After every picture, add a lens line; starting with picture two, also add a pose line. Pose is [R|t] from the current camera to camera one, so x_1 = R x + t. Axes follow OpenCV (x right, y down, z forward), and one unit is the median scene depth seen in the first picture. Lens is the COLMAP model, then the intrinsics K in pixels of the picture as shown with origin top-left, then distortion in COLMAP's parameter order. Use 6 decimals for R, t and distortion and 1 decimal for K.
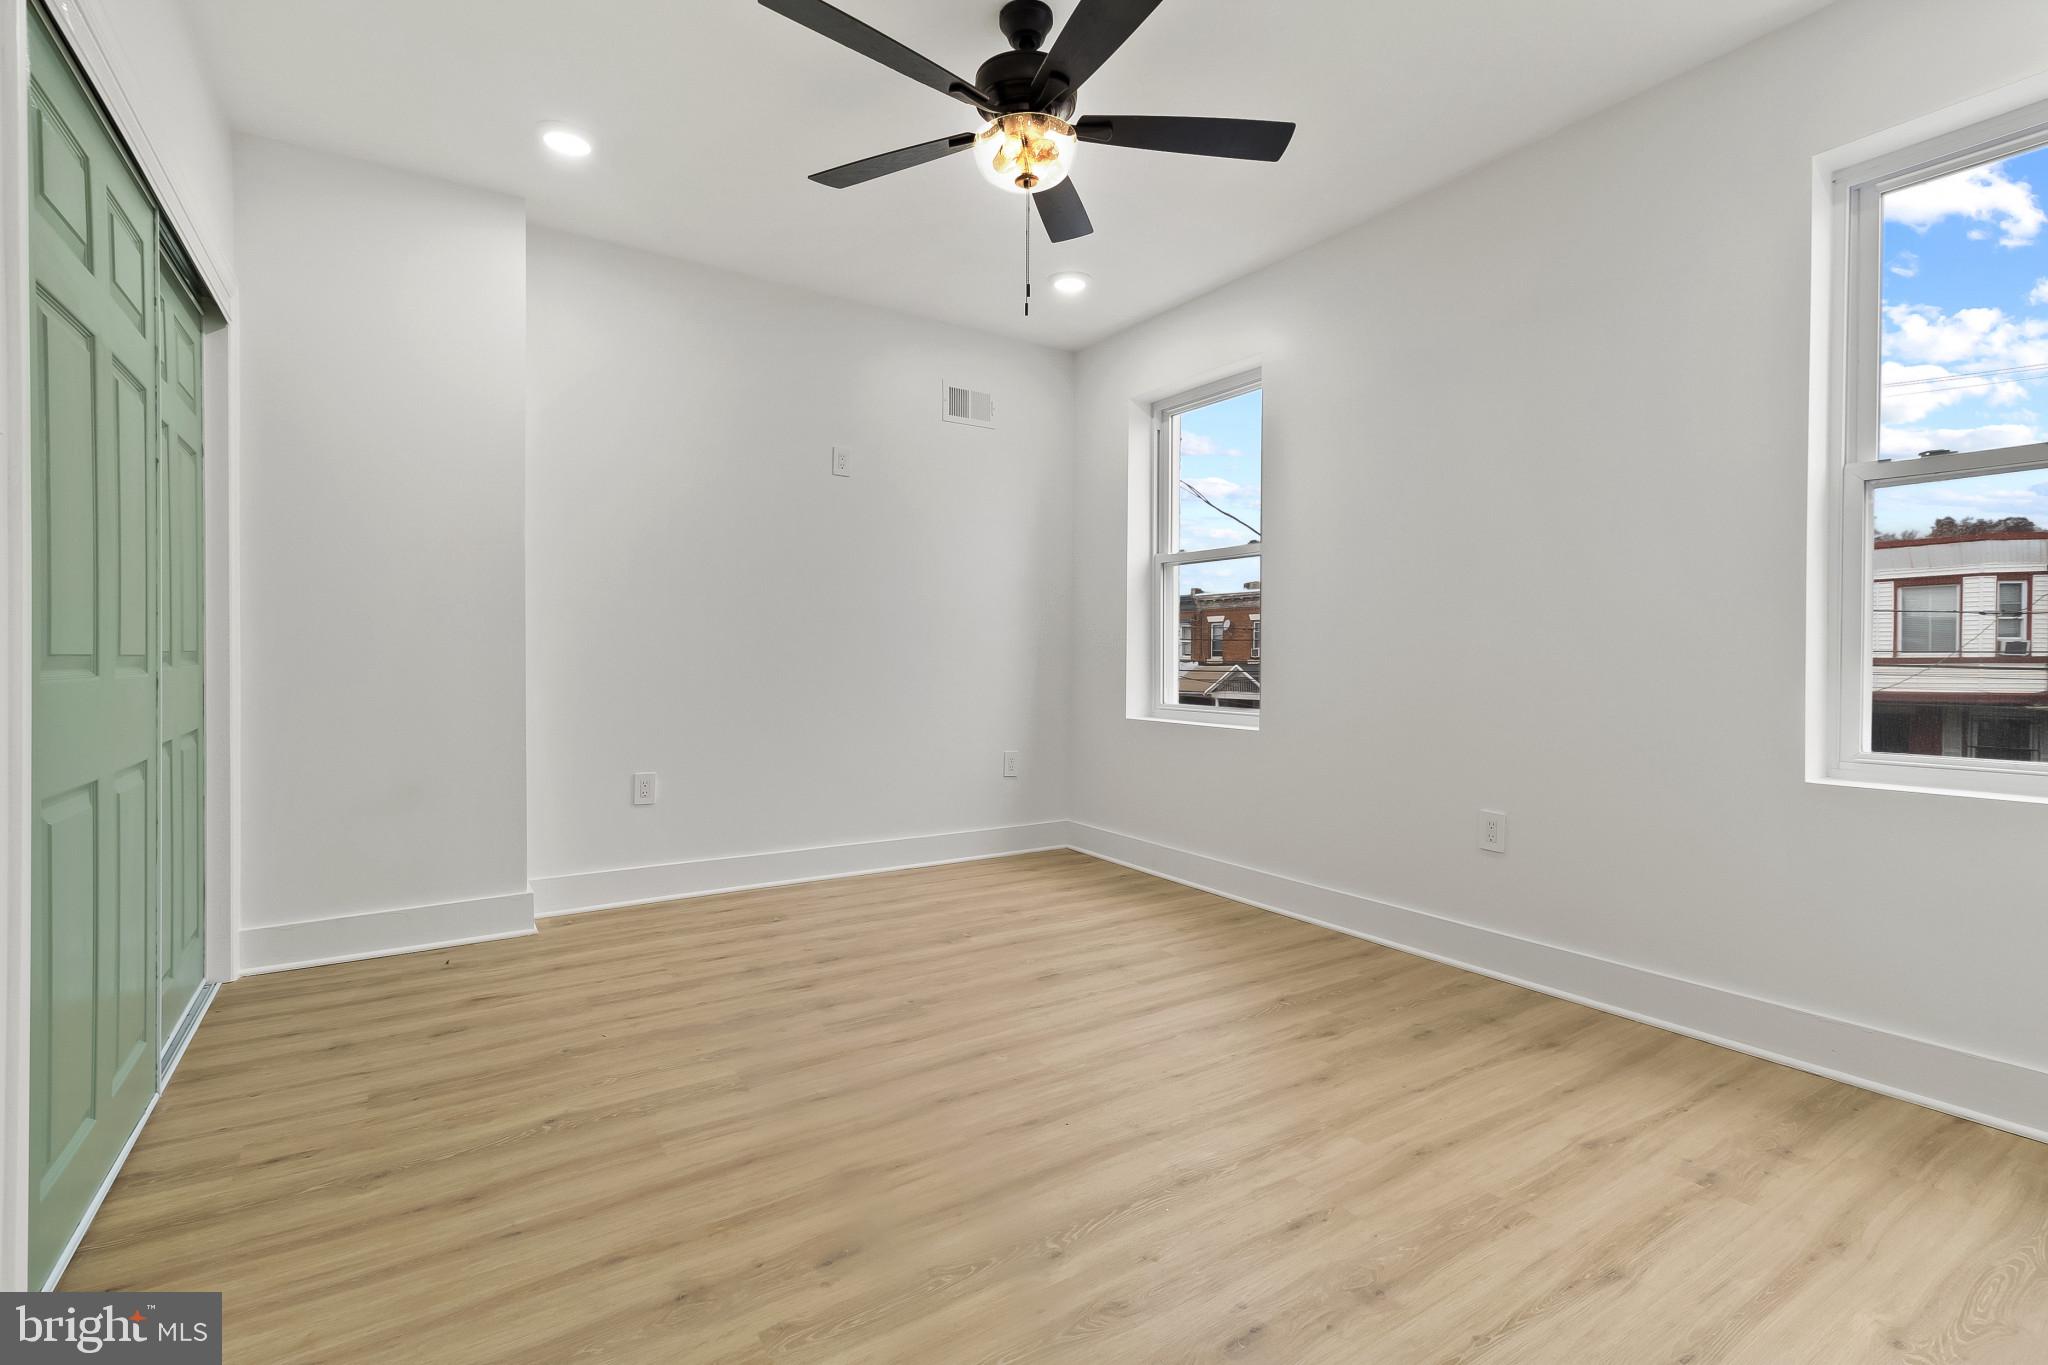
lens RADIAL K [[926.9, 0, 1031.3], [0, 926.9, 665.9], [0, 0, 1]] dist [0.003201, -0.000087]
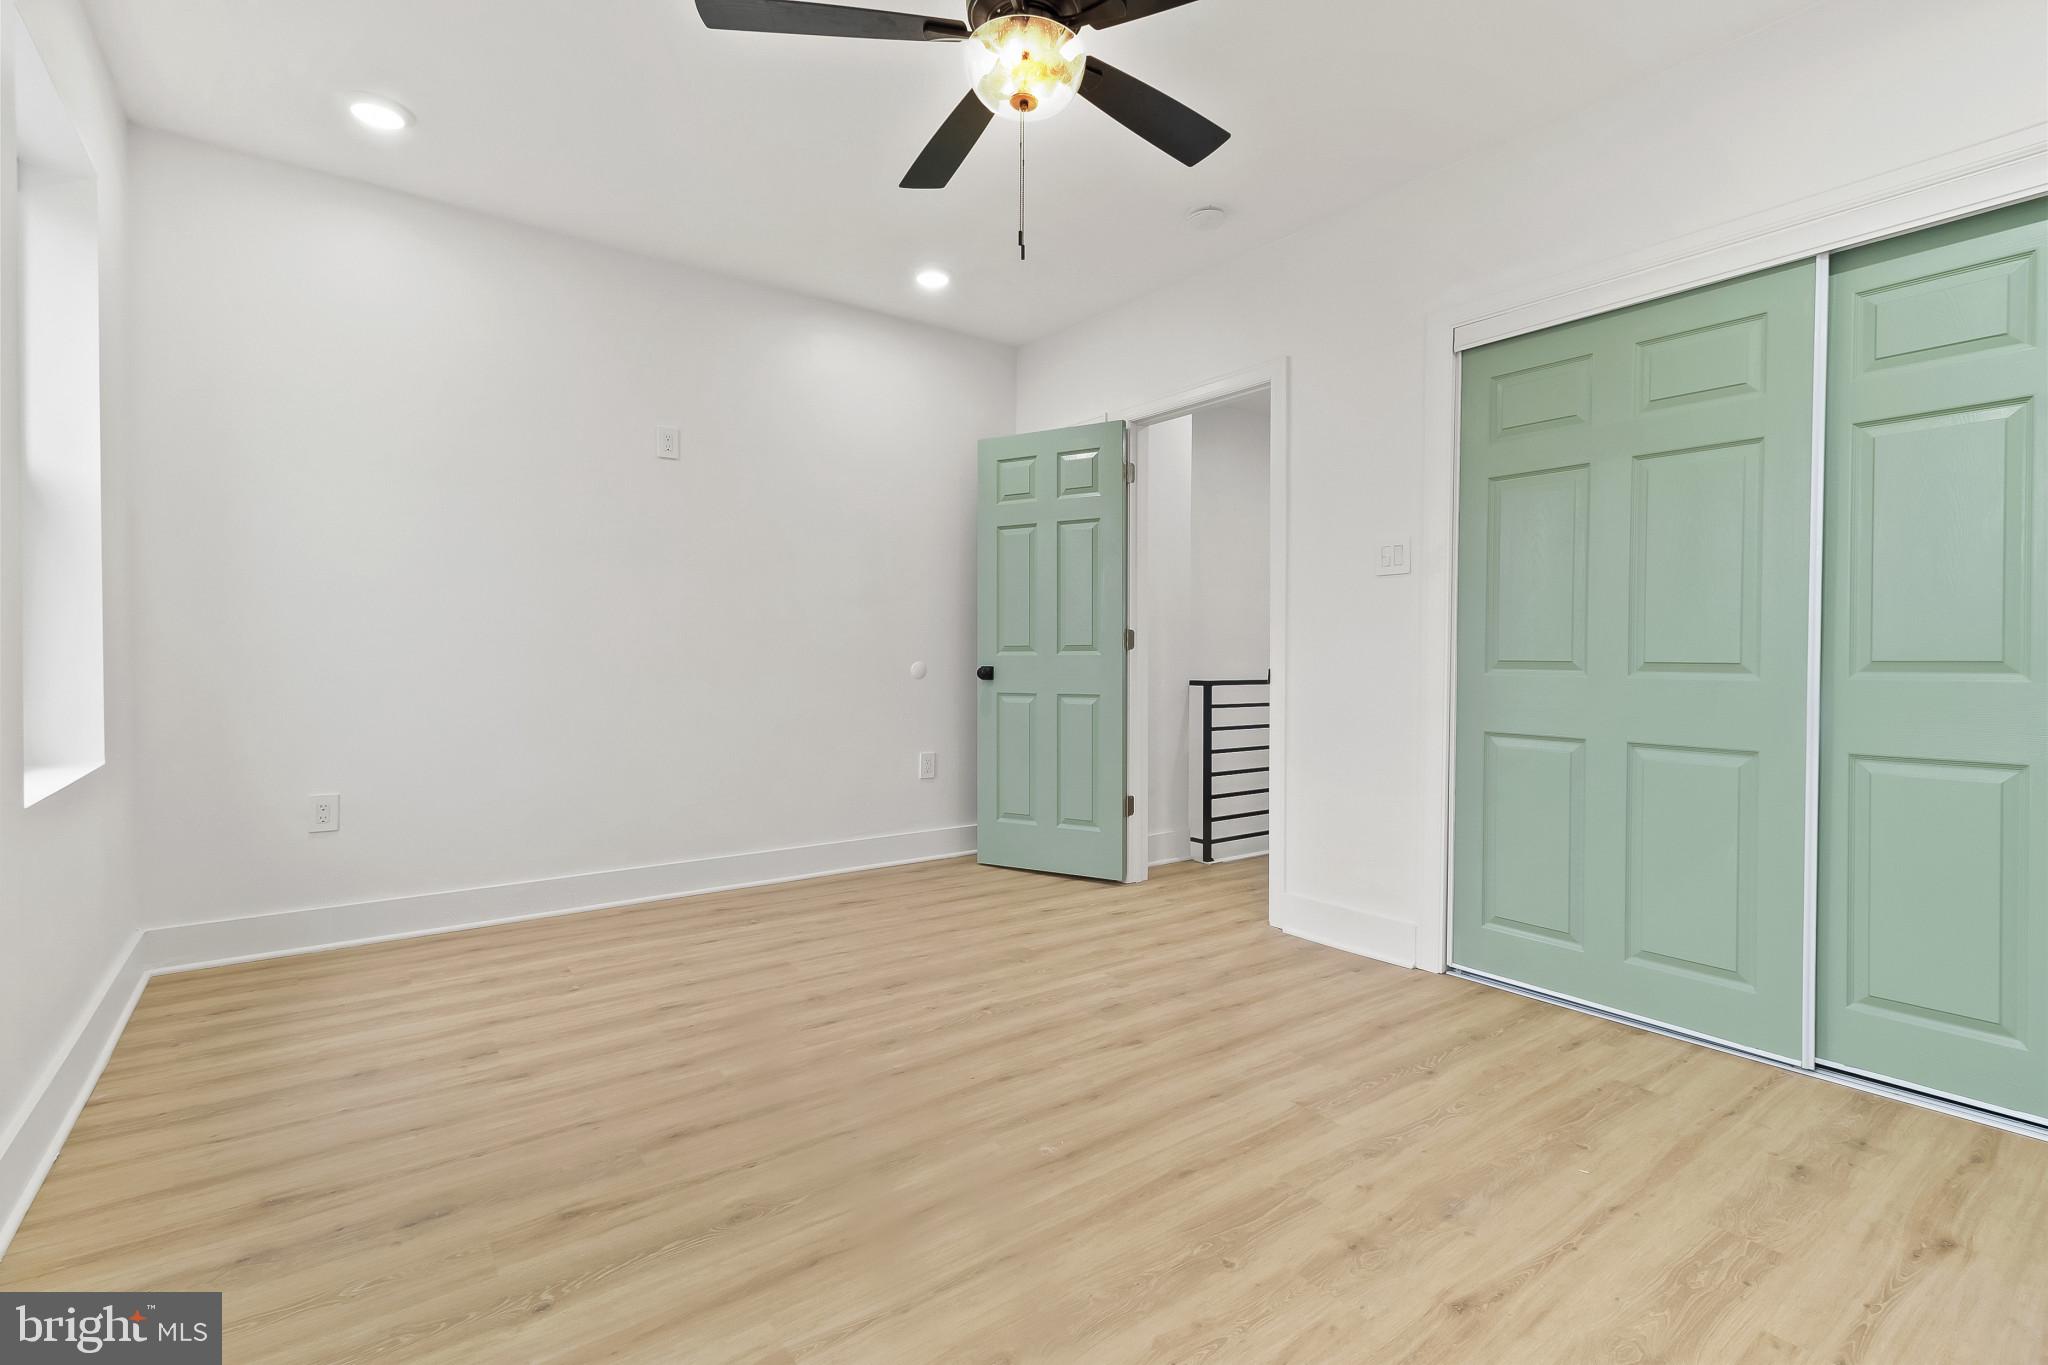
lens RADIAL K [[926.9, 0, 1031.3], [0, 926.9, 665.9], [0, 0, 1]] dist [0.003201, -0.000087]
pose [[-0.998424, -0.007797, -0.055576, 0.033000], [-0.008988, 0.999734, 0.021219, -0.023515], [0.055396, 0.021685, -0.998229, 2.053489]]
